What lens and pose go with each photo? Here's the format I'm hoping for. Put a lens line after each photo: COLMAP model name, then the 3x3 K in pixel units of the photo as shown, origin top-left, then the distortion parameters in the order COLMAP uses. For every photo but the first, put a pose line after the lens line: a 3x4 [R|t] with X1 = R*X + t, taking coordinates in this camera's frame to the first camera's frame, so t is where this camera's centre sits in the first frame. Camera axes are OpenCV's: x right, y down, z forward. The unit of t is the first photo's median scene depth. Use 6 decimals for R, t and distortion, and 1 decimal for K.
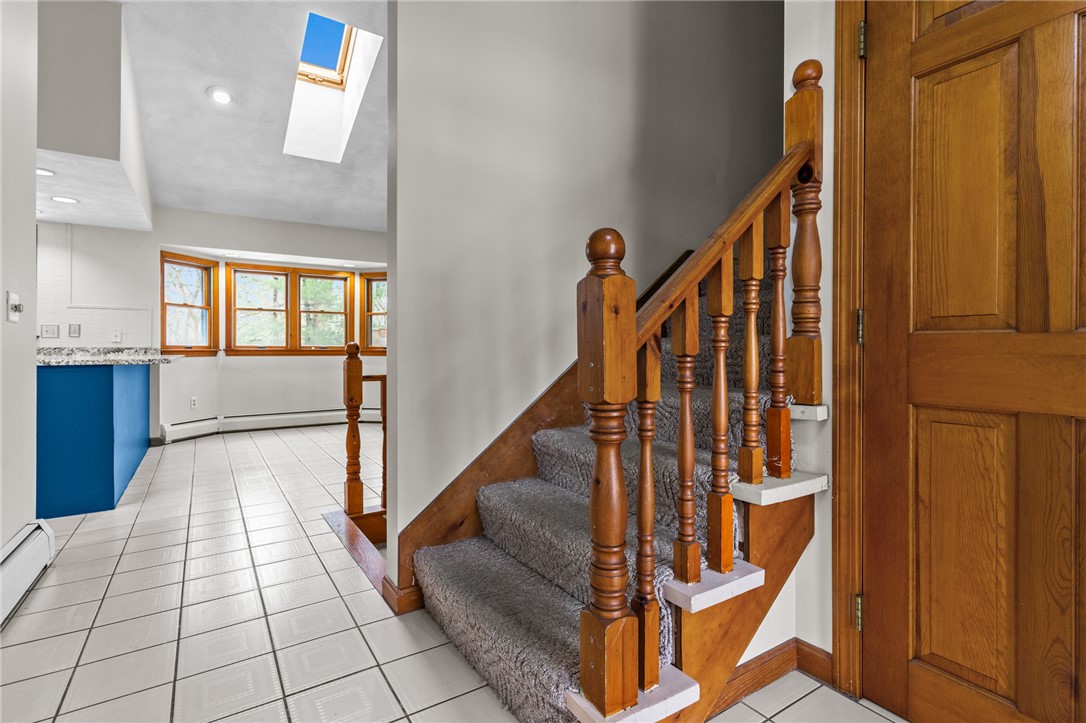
lens RADIAL K [[517.3, 0, 535.7], [0, 517.3, 347.3], [0, 0, 1]] dist [-0.000004, -0.000483]
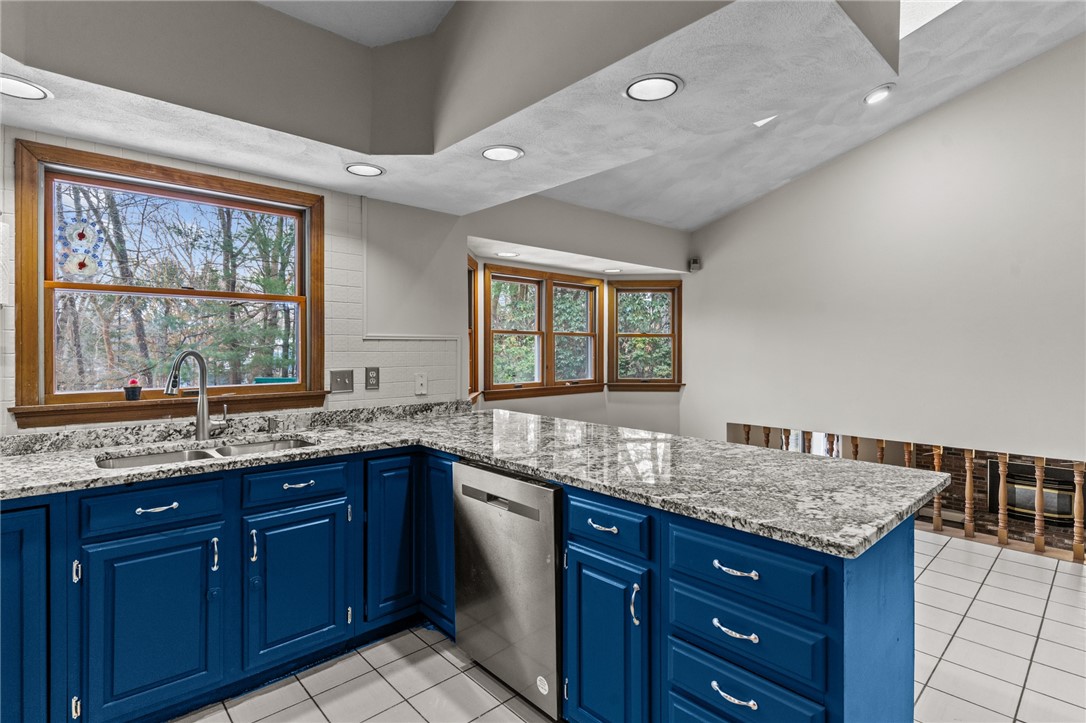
lens RADIAL K [[529.8, 0, 533.1], [0, 529.8, 349.6], [0, 0, 1]] dist [0.000508, 0.000012]
pose [[0.986382, -0.001316, 0.164465, -0.662663], [0.000201, 0.999977, 0.006798, -0.057144], [-0.164470, -0.006672, 0.986360, 0.303651]]
